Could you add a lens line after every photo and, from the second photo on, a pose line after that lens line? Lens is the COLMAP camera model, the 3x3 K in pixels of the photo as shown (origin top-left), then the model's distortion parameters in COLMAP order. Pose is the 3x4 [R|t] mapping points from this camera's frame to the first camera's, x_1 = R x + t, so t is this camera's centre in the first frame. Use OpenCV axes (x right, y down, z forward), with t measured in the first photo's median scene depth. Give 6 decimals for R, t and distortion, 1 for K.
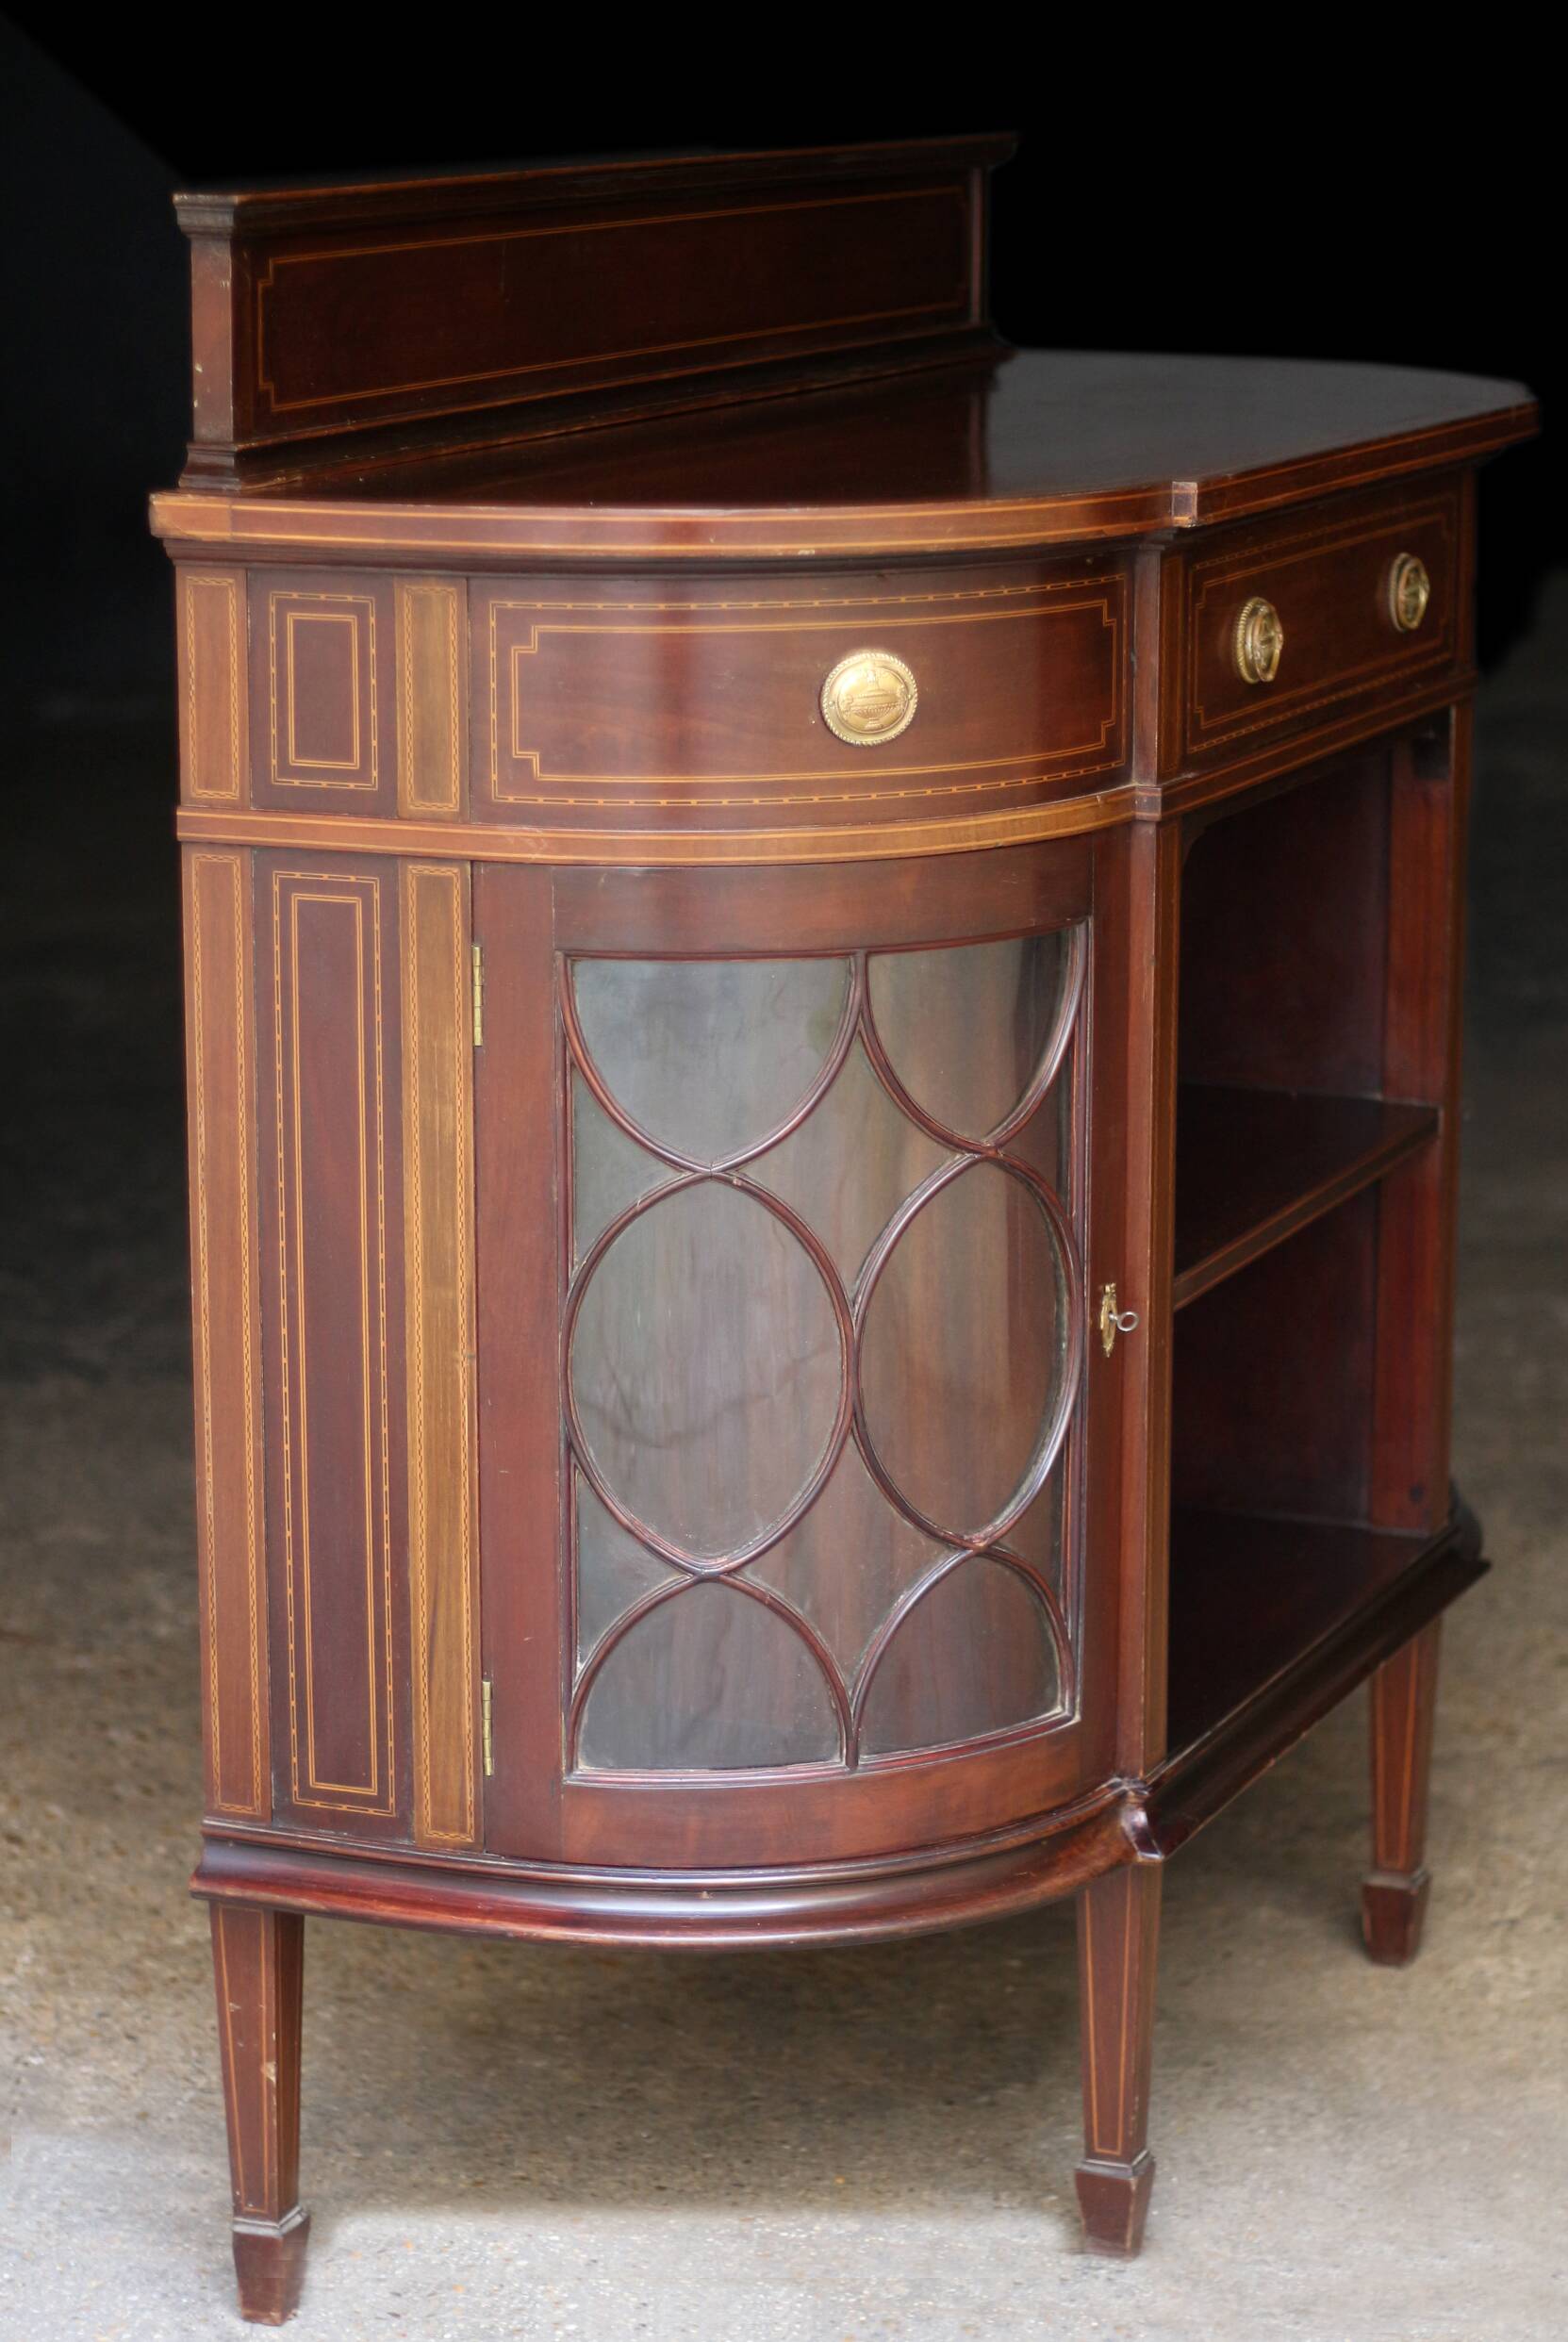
lens RADIAL K [[5465.6, 0, 787.1], [0, 5465.6, 1170.9], [0, 0, 1]] dist [-0.153364, 0.000000]
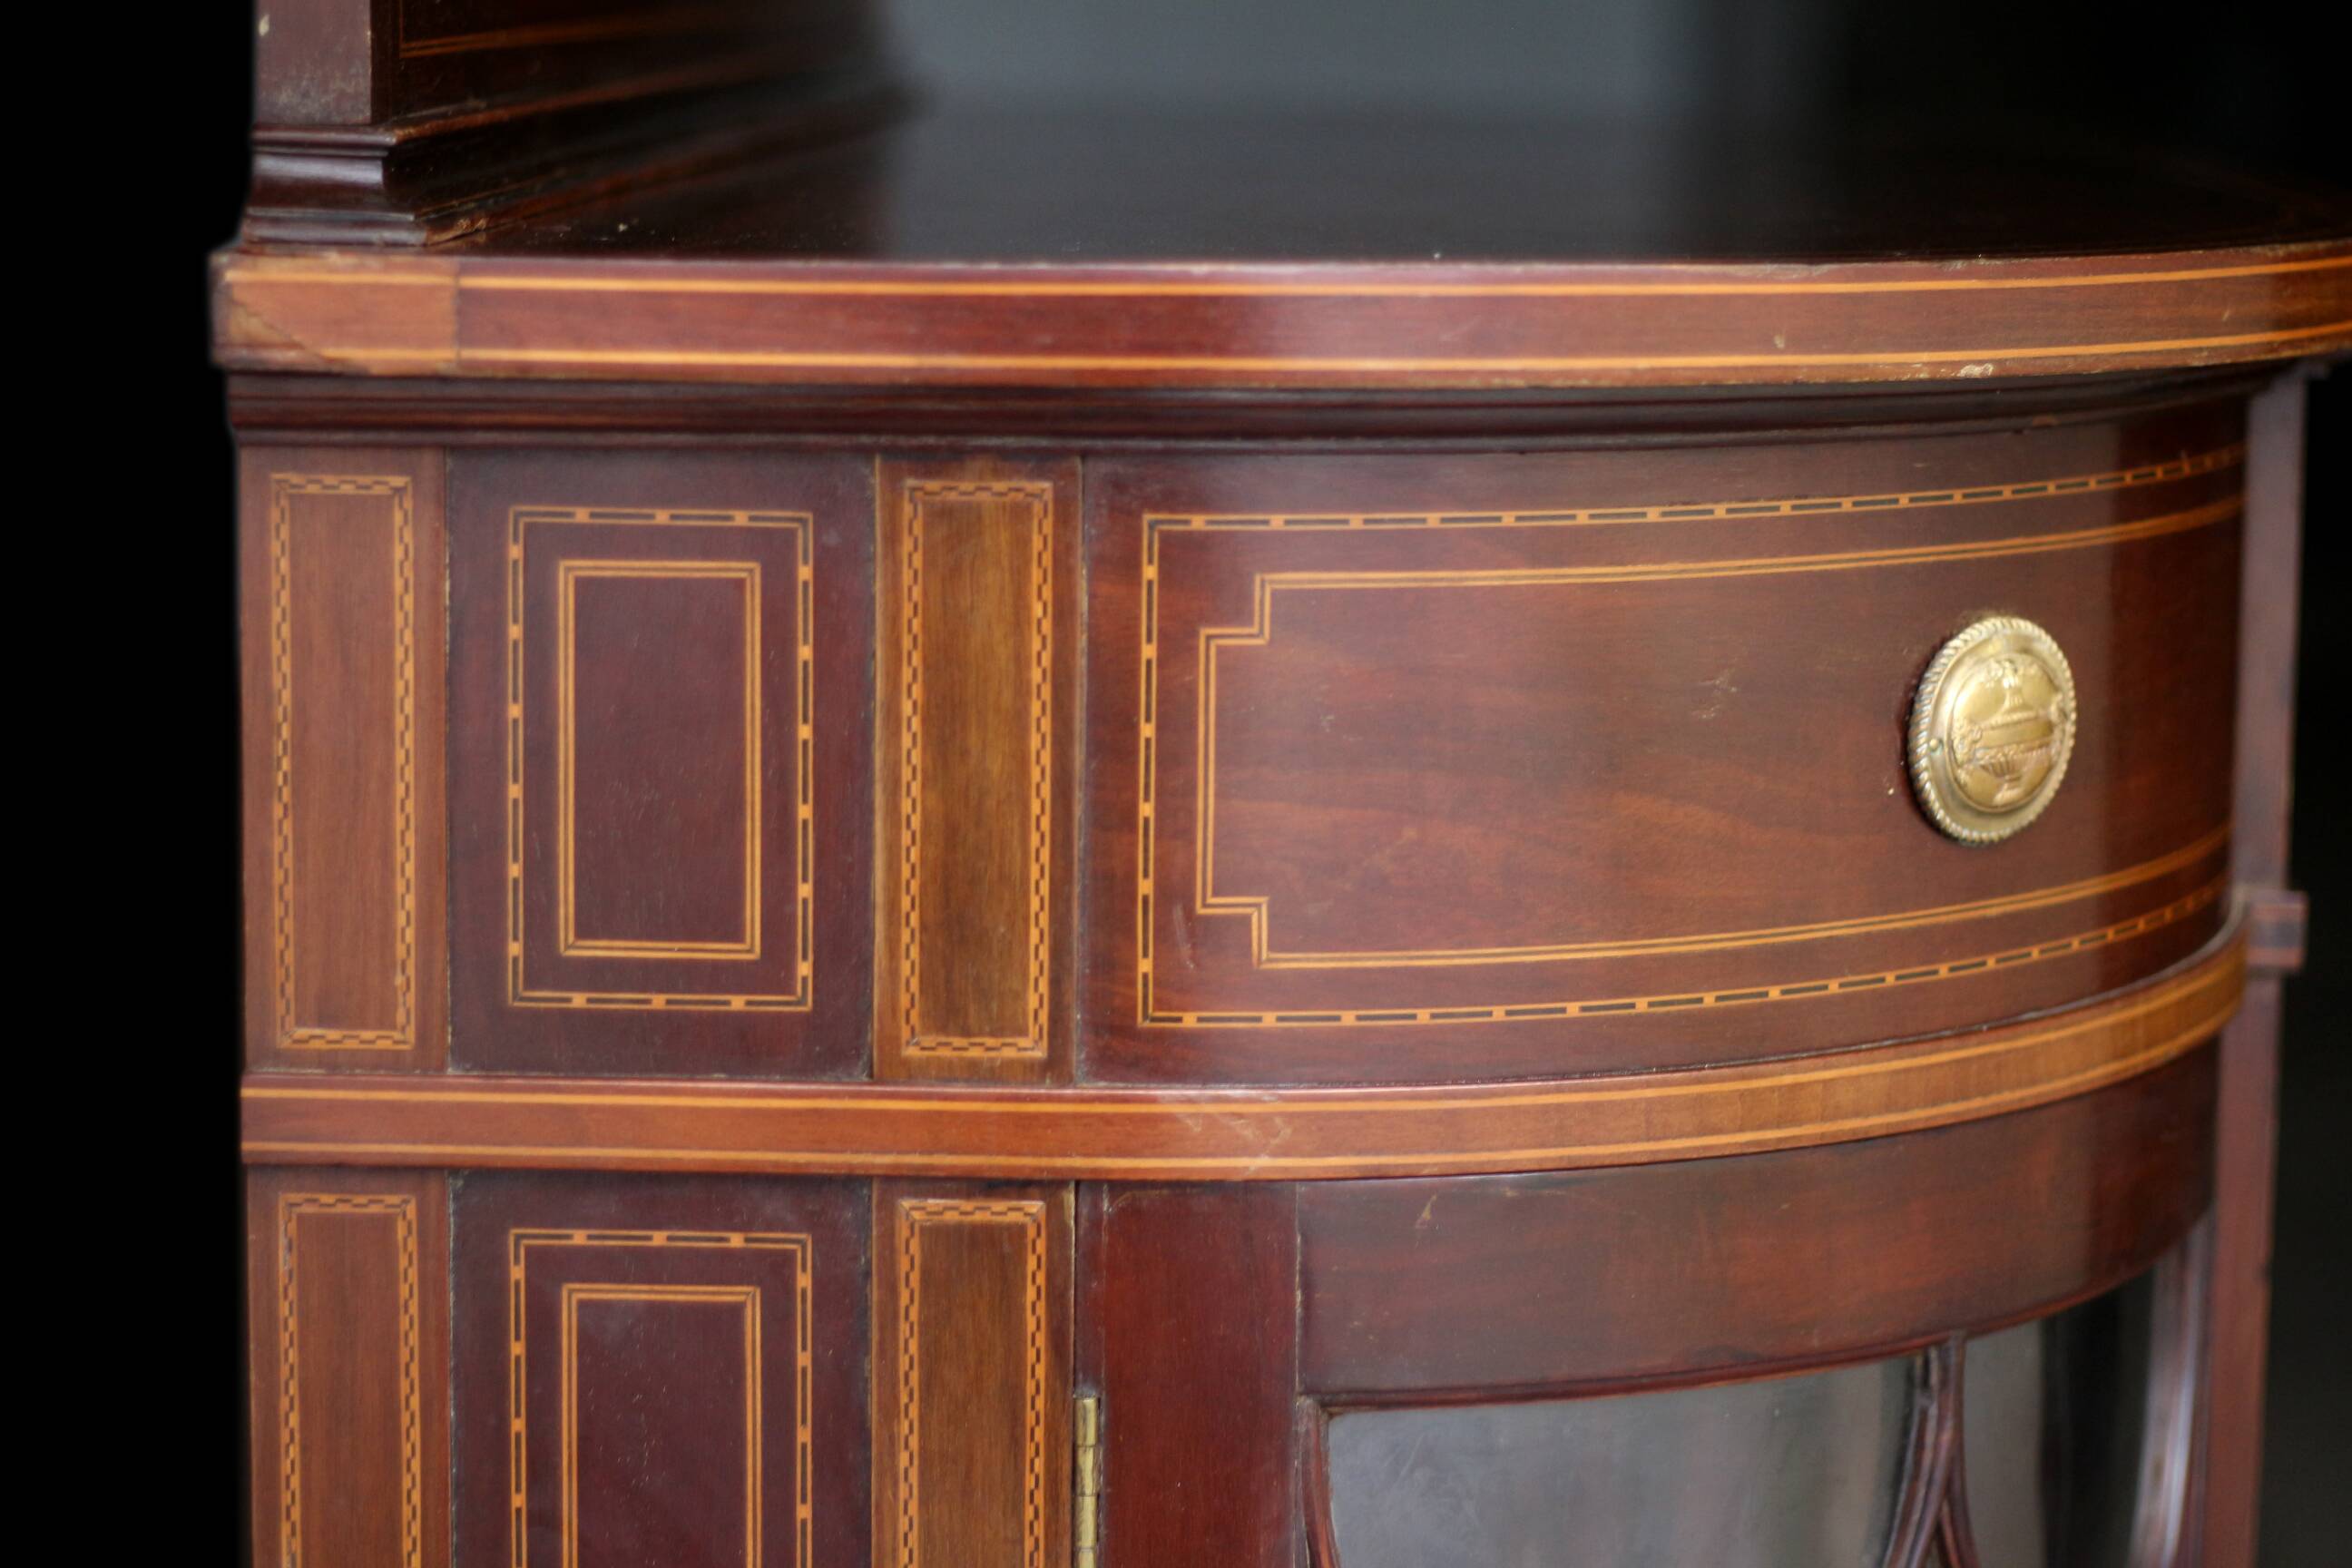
lens RADIAL K [[5488.8, 0, 1170.1], [0, 5488.8, 782.5], [0, 0, 1]] dist [-0.153364, 0.000000]
pose [[0.936817, -0.040571, 0.347459, -0.185969], [0.063526, 0.996468, -0.054926, -0.063058], [-0.344003, 0.073528, 0.936085, 0.626272]]
